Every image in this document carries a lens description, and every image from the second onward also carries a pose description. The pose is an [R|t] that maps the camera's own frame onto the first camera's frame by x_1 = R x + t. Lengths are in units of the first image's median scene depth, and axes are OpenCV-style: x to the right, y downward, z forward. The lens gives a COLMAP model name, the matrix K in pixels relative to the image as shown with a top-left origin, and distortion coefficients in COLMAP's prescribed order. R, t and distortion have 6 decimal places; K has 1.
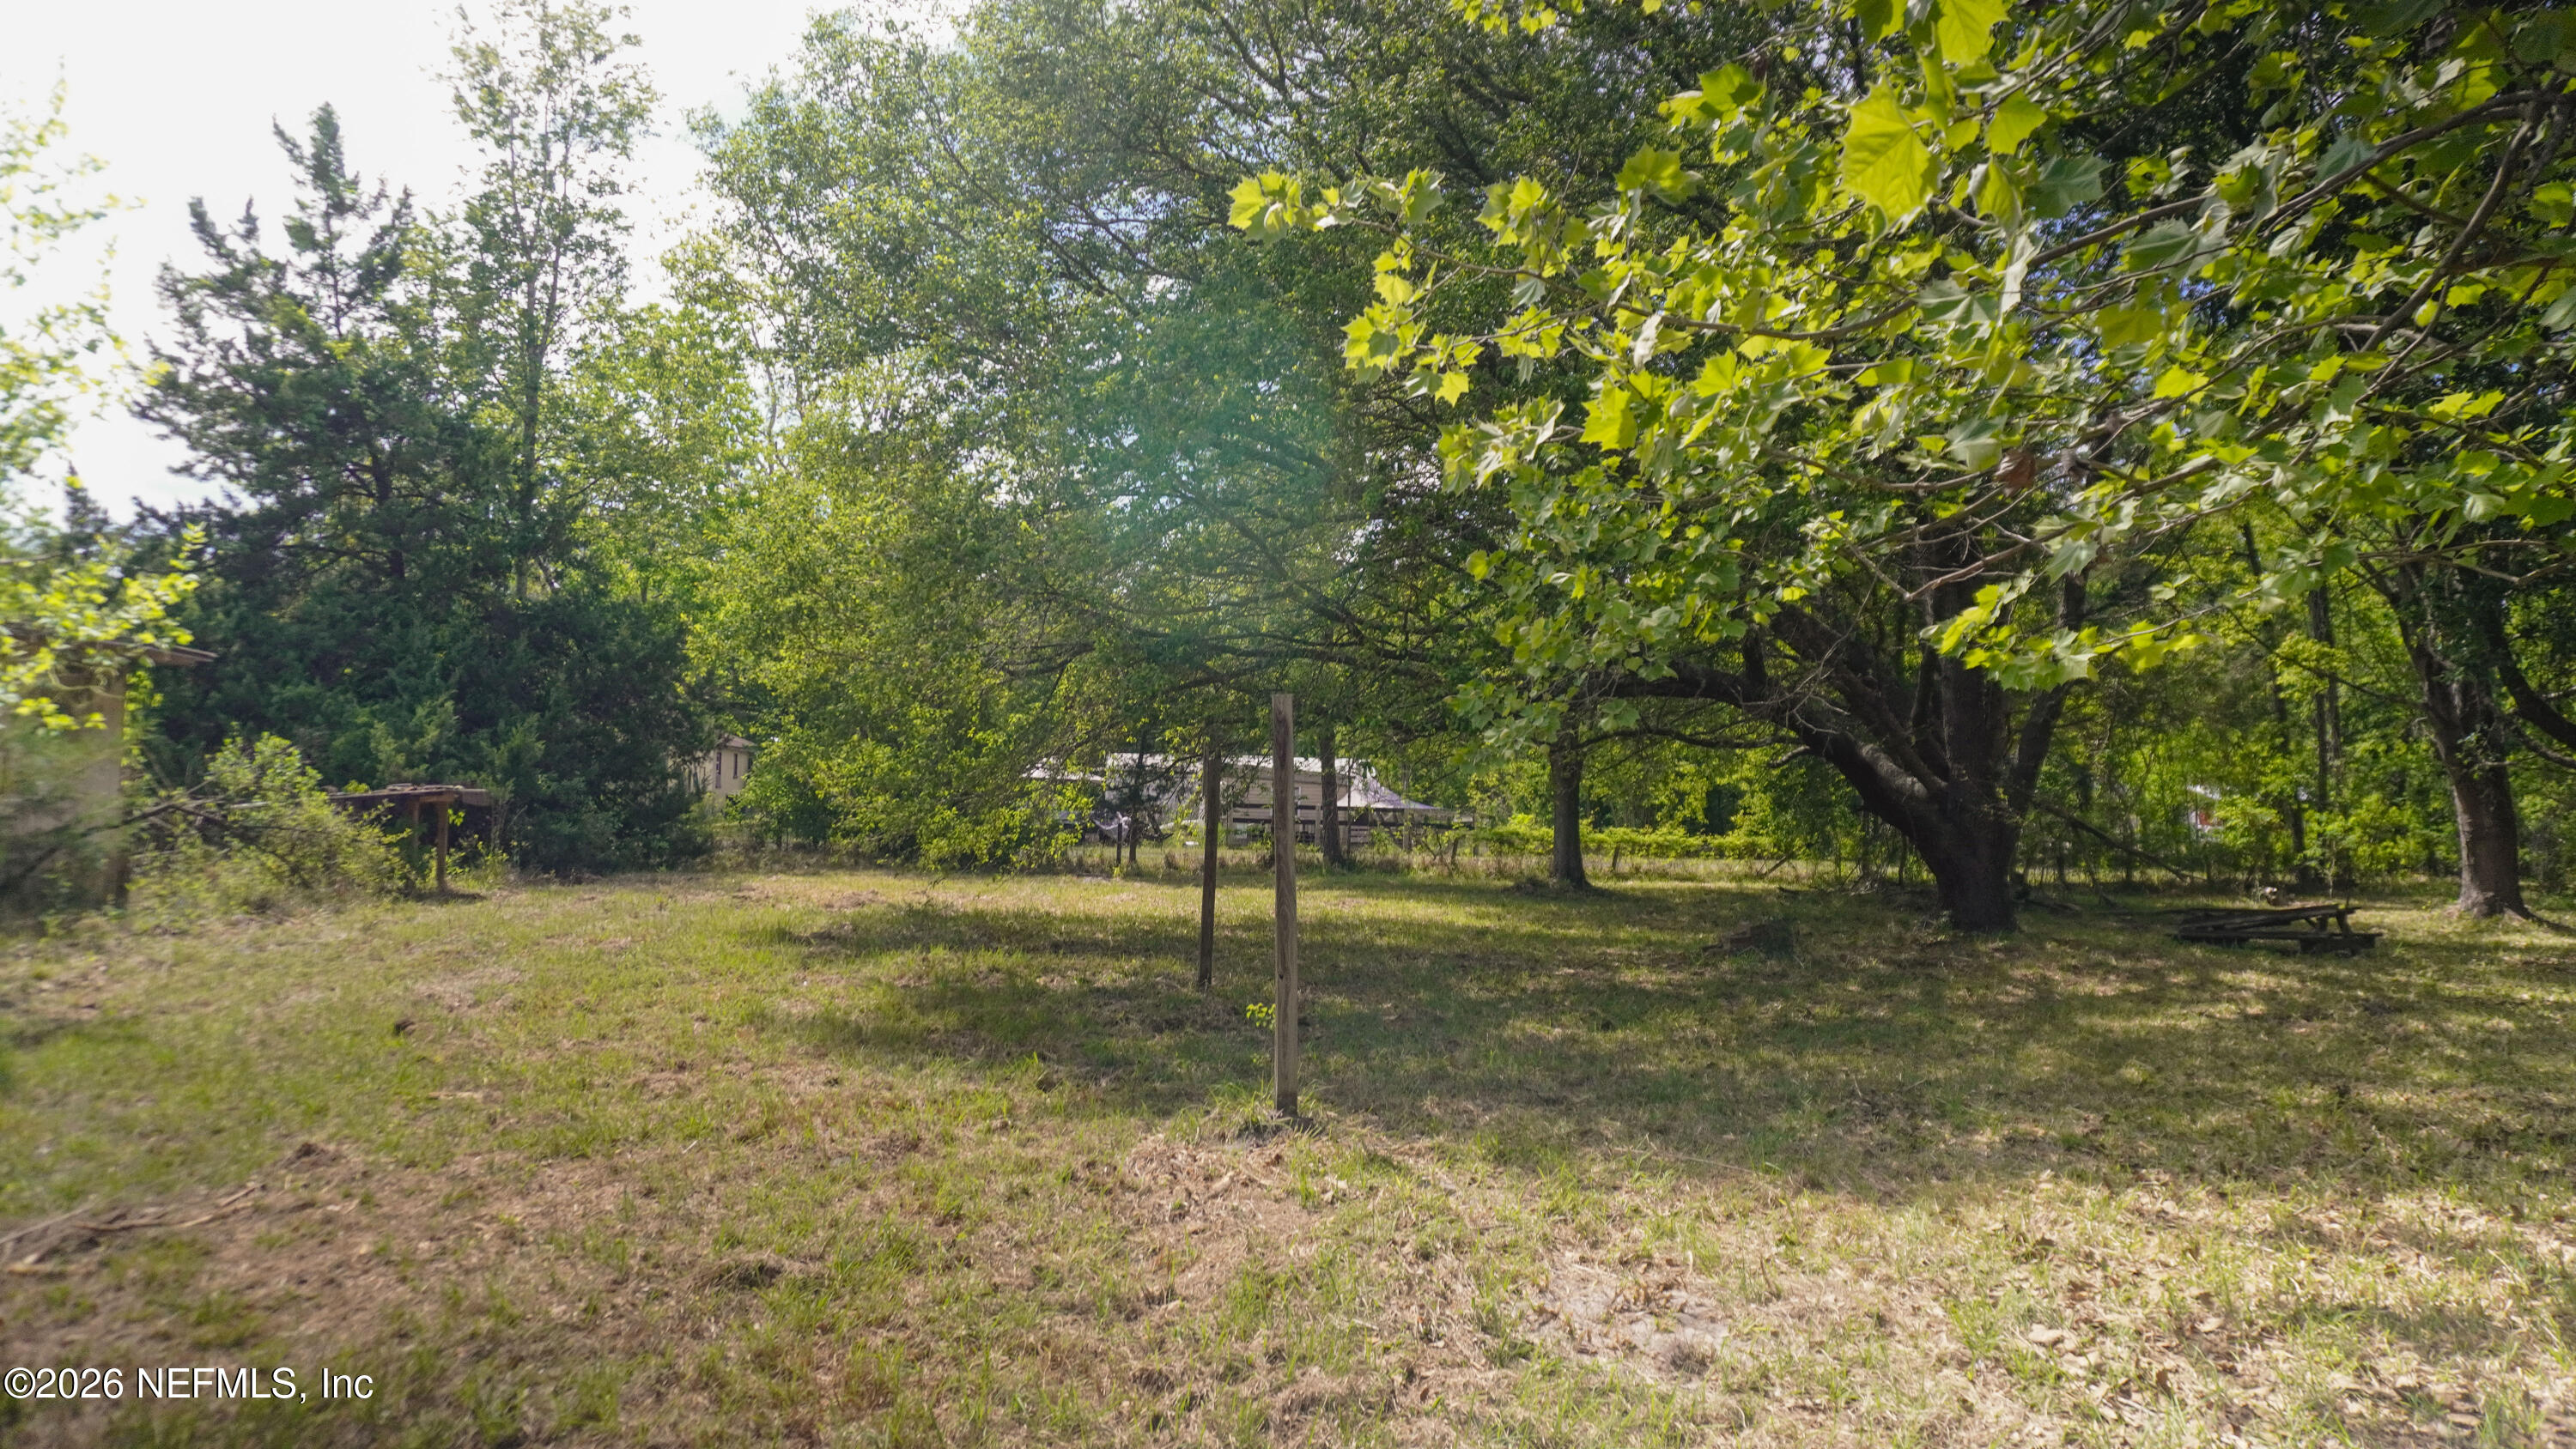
lens RADIAL K [[1692.7, 0, 1307.0], [0, 1692.7, 715.7], [0, 0, 1]] dist [-0.056824, 0.032969]
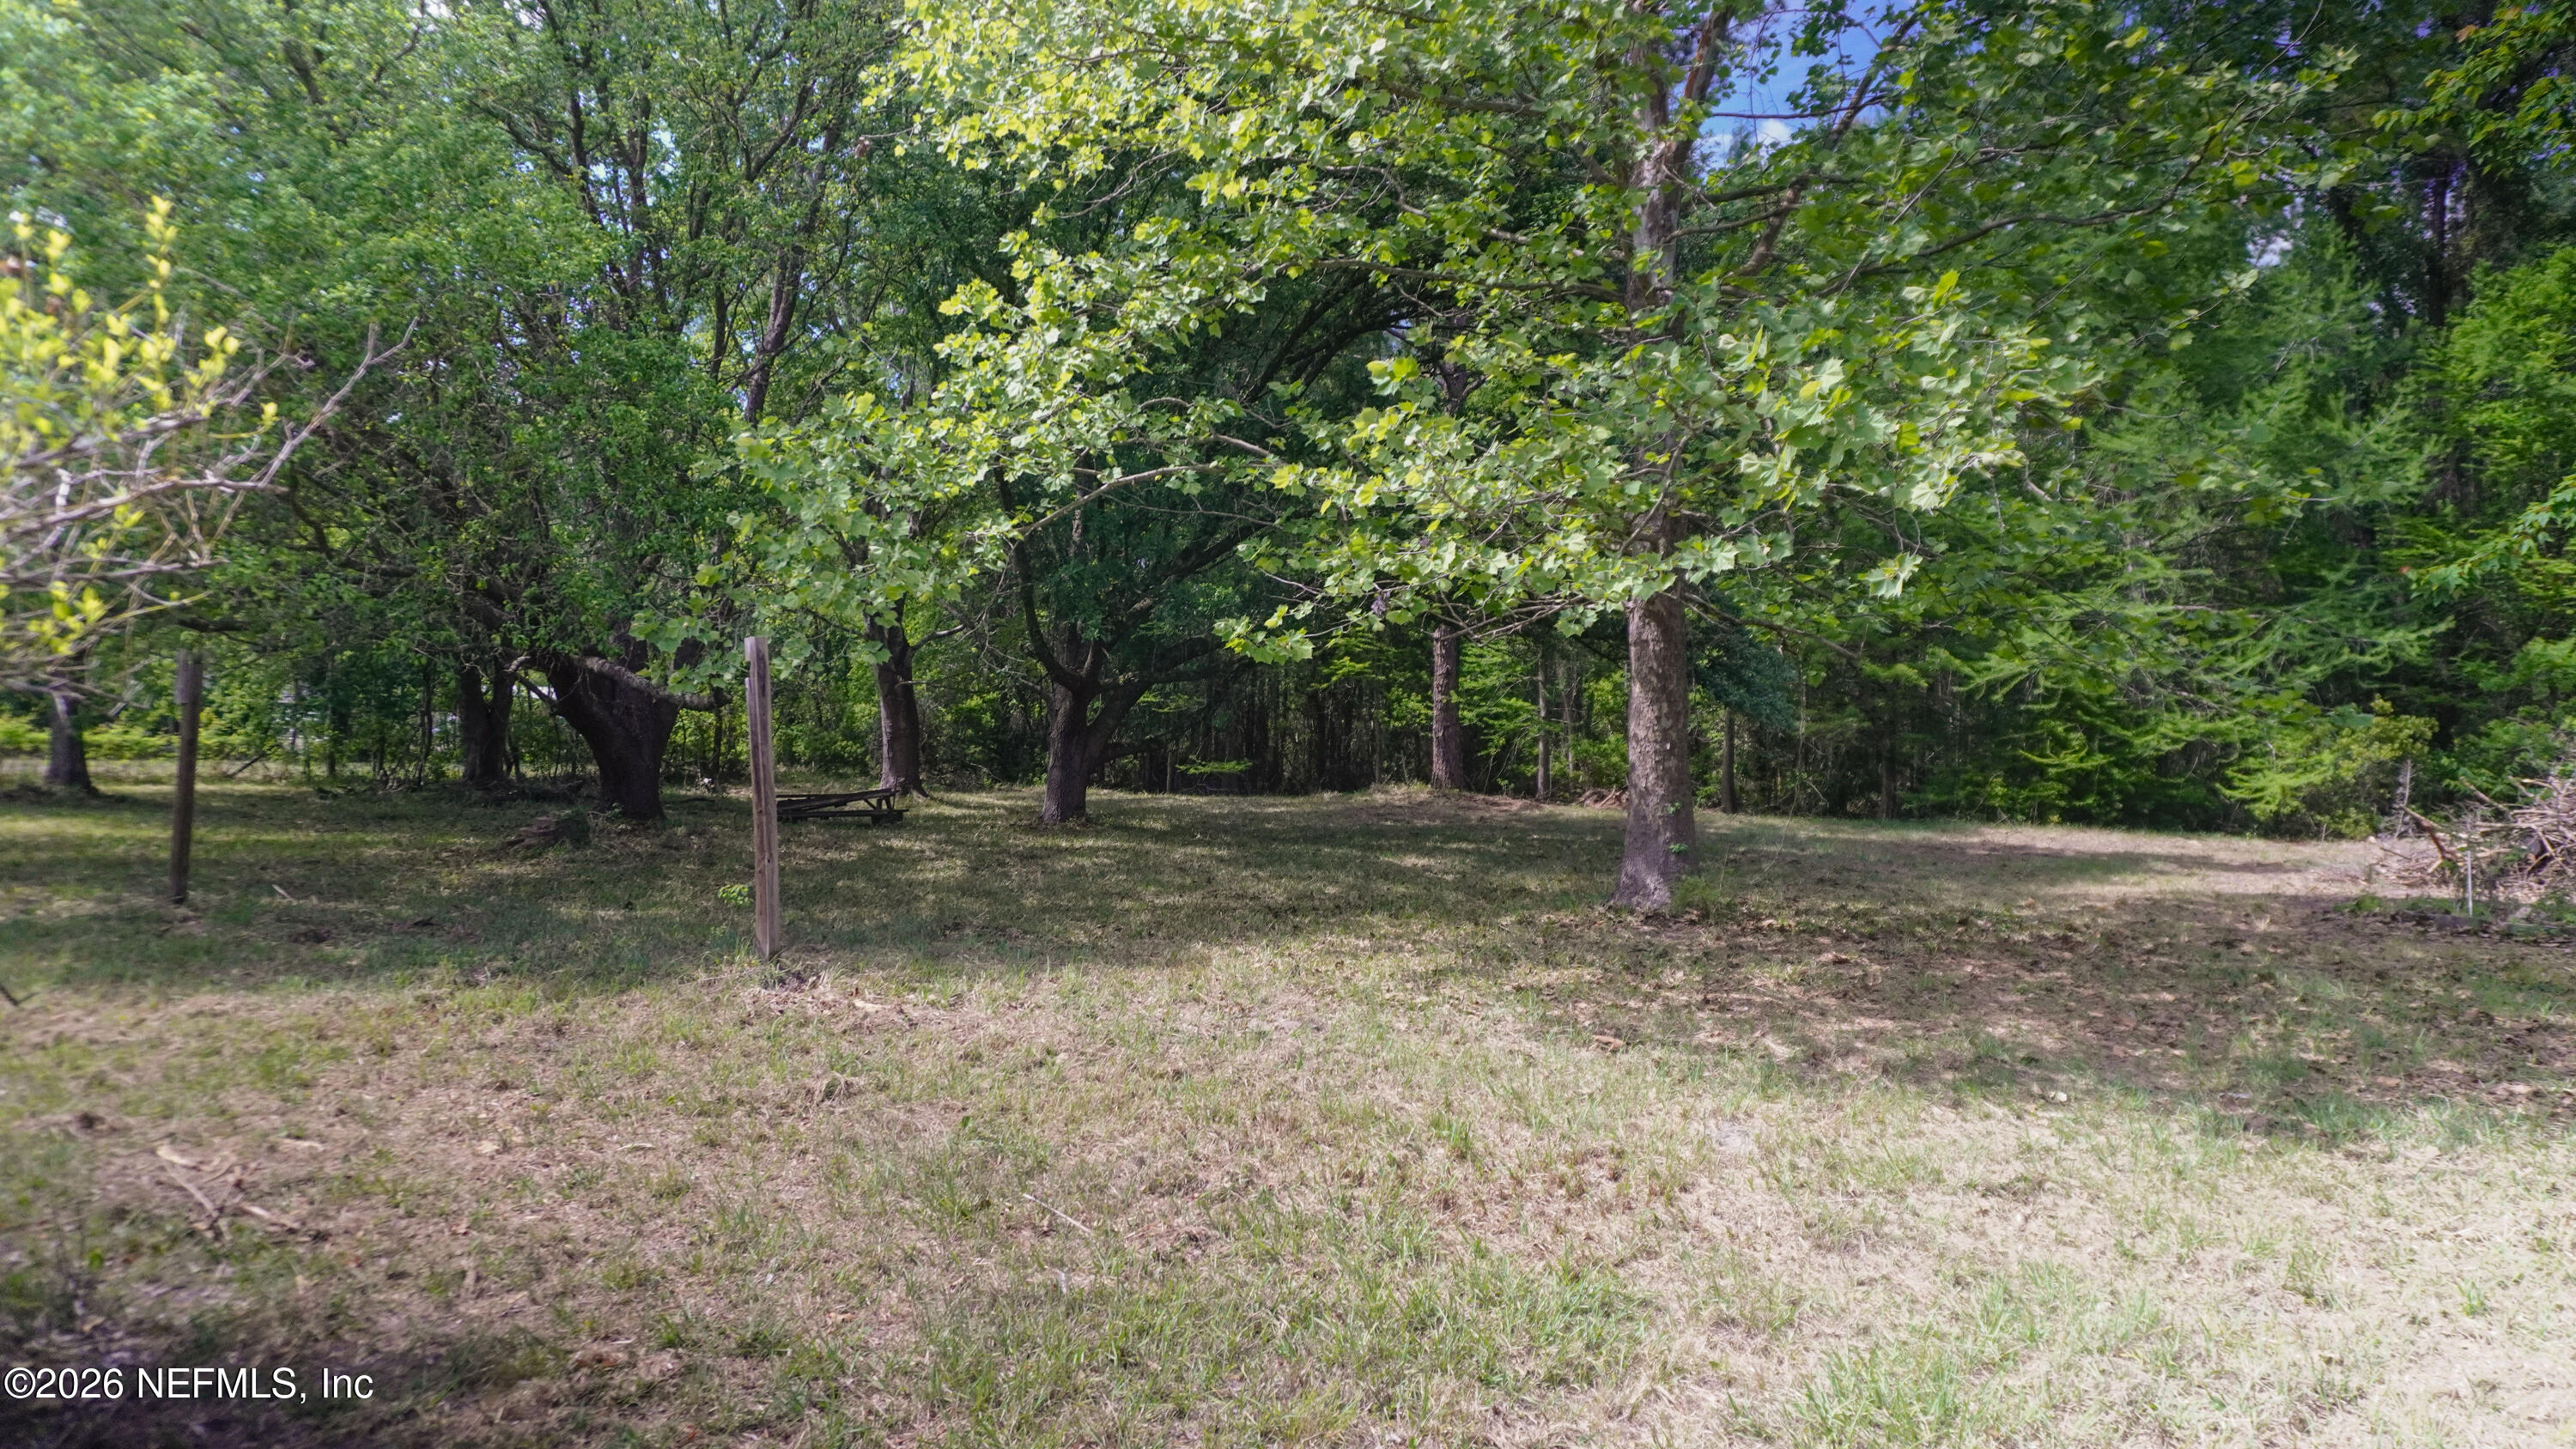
lens RADIAL K [[1692.7, 0, 1293.0], [0, 1692.7, 728.5], [0, 0, 1]] dist [-0.056824, 0.032969]
pose [[0.554732, 0.001576, 0.832028, -0.775060], [-0.060133, 0.997459, 0.038202, -0.014309], [-0.829853, -0.071225, 0.553417, -0.034475]]
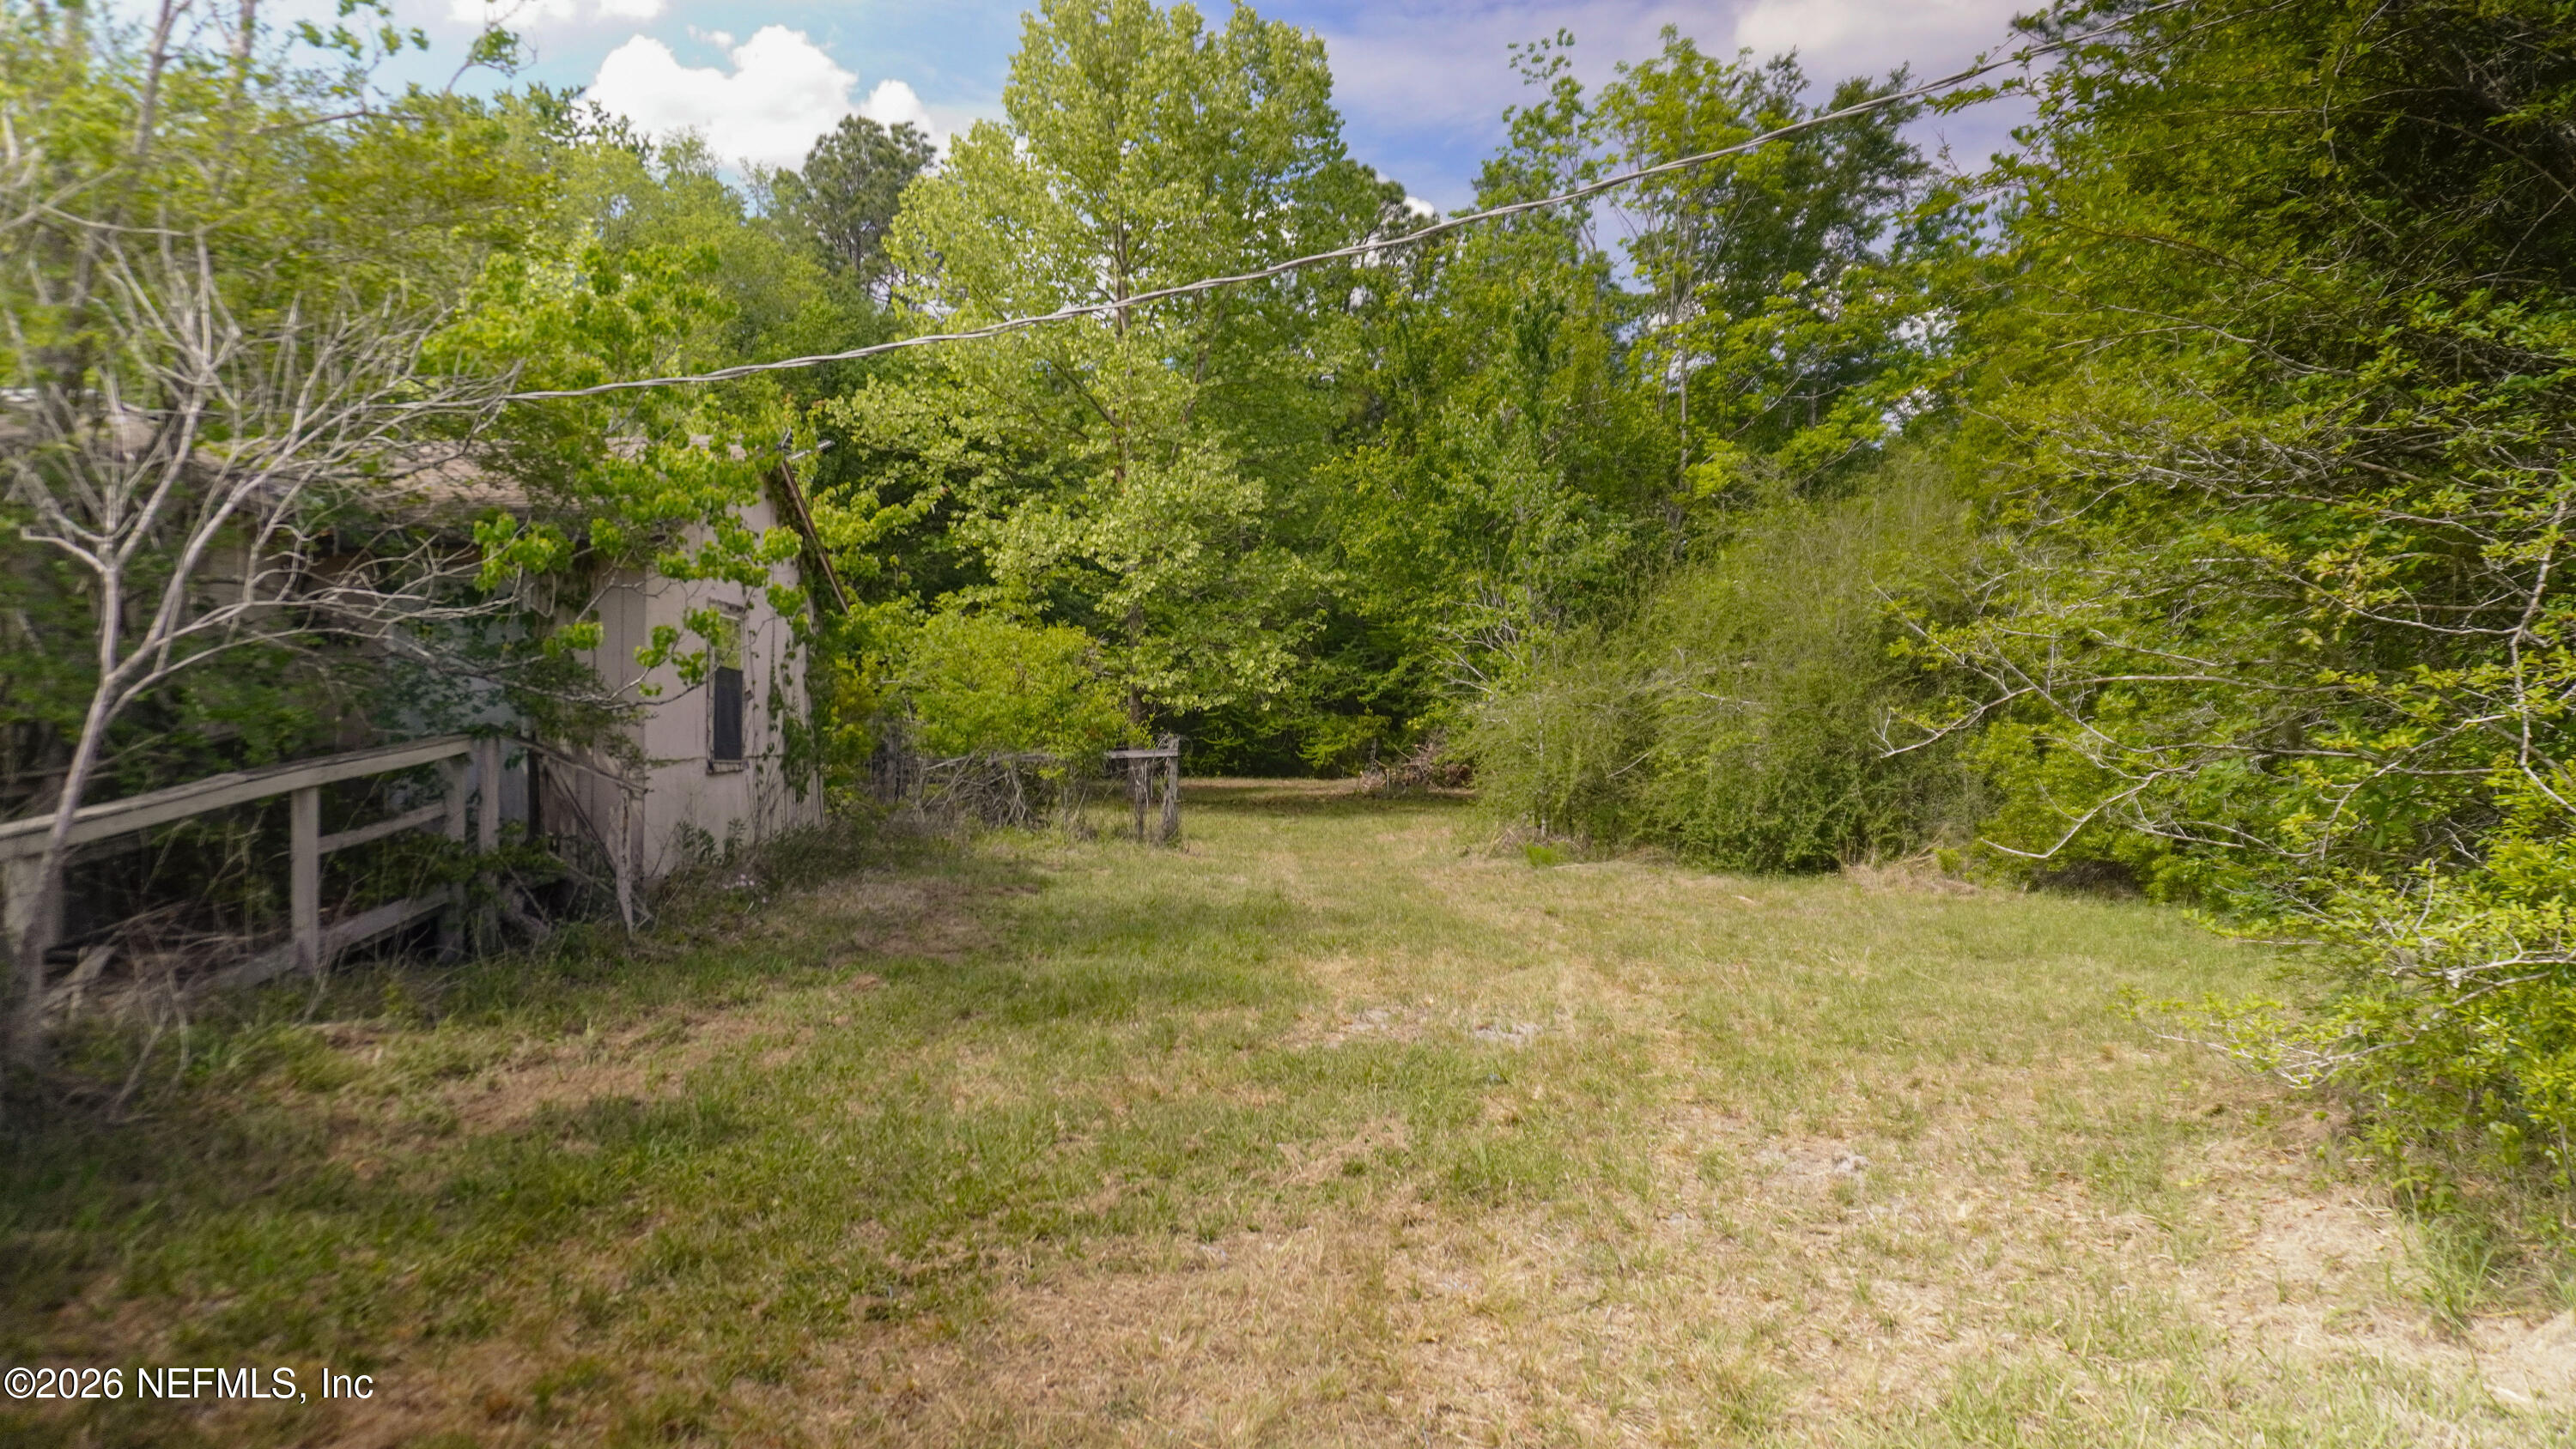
lens RADIAL K [[1692.7, 0, 1282.7], [0, 1692.7, 714.9], [0, 0, 1]] dist [-0.056824, 0.032969]
pose [[0.072268, -0.005130, 0.997372, -4.182739], [-0.048681, 0.998777, 0.008664, -0.101260], [-0.996197, -0.049180, 0.071929, -0.170870]]
